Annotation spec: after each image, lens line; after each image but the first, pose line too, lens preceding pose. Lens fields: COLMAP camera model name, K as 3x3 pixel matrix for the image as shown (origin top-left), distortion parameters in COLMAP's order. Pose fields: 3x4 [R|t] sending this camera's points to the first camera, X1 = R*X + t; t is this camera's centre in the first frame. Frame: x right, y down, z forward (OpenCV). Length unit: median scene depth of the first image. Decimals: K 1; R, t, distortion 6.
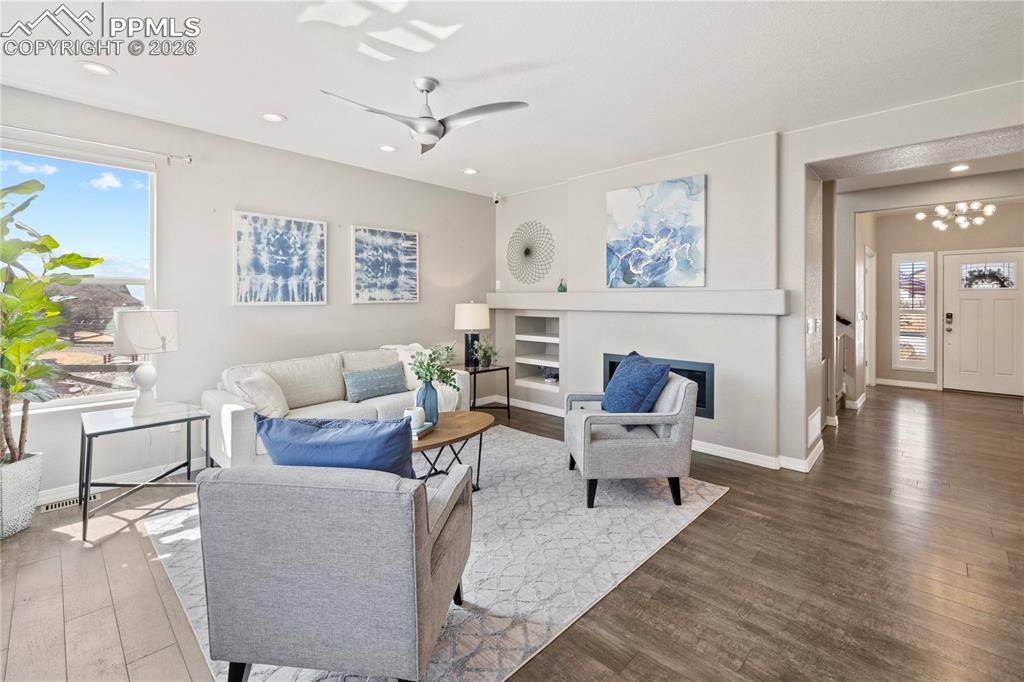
lens RADIAL K [[446.3, 0, 509.1], [0, 446.3, 299.7], [0, 0, 1]] dist [0.000713, -0.000027]
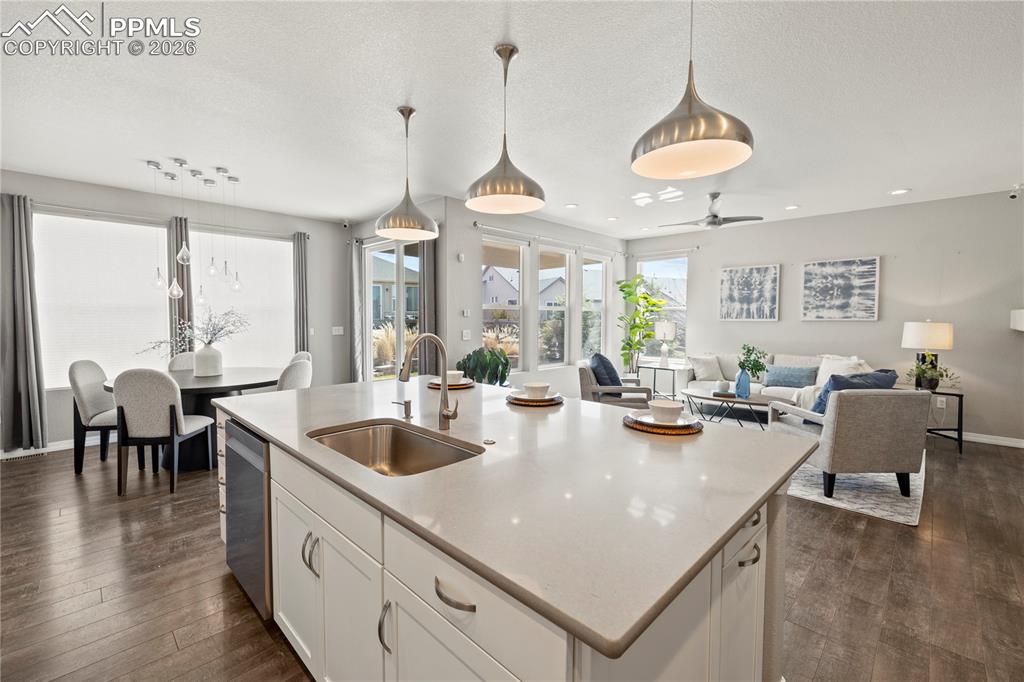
lens RADIAL K [[438.8, 0, 512.2], [0, 438.8, 306.9], [0, 0, 1]] dist [-0.000997, -0.000582]
pose [[0.003182, -0.024967, -0.999683, 1.026282], [-0.005812, 0.999671, -0.024985, 0.005682], [0.999978, 0.005890, 0.003036, 0.131655]]
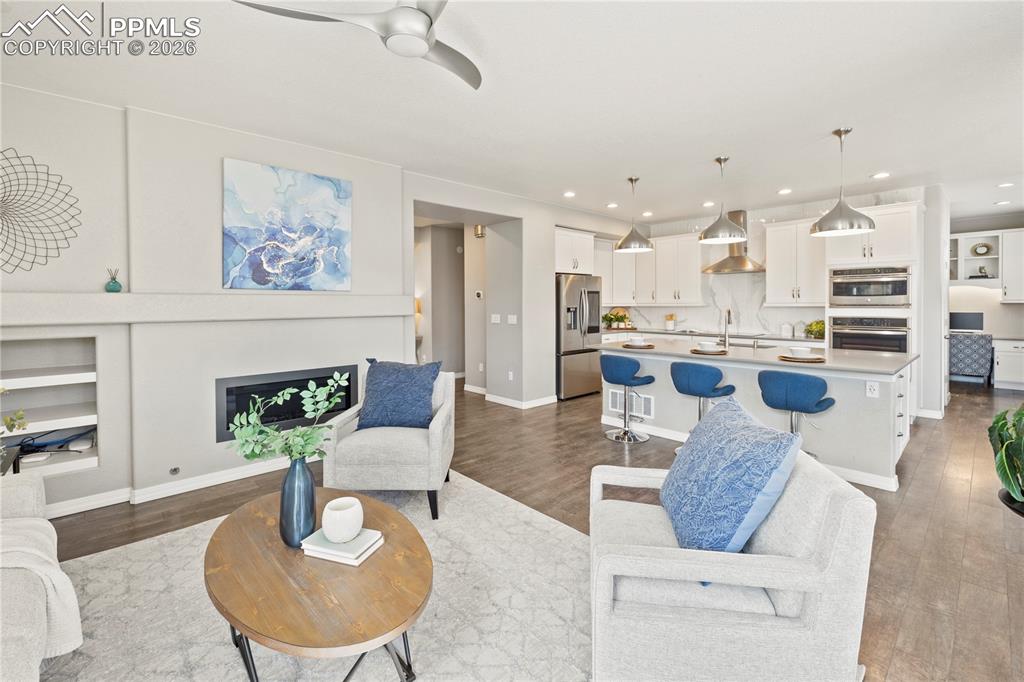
lens RADIAL K [[438.8, 0, 512.2], [0, 438.8, 306.9], [0, 0, 1]] dist [-0.000997, -0.000582]
pose [[0.061264, -0.010224, 0.998069, -0.503355], [0.006740, 0.999929, 0.009830, -0.000199], [-0.998099, 0.006125, 0.061329, 0.521148]]
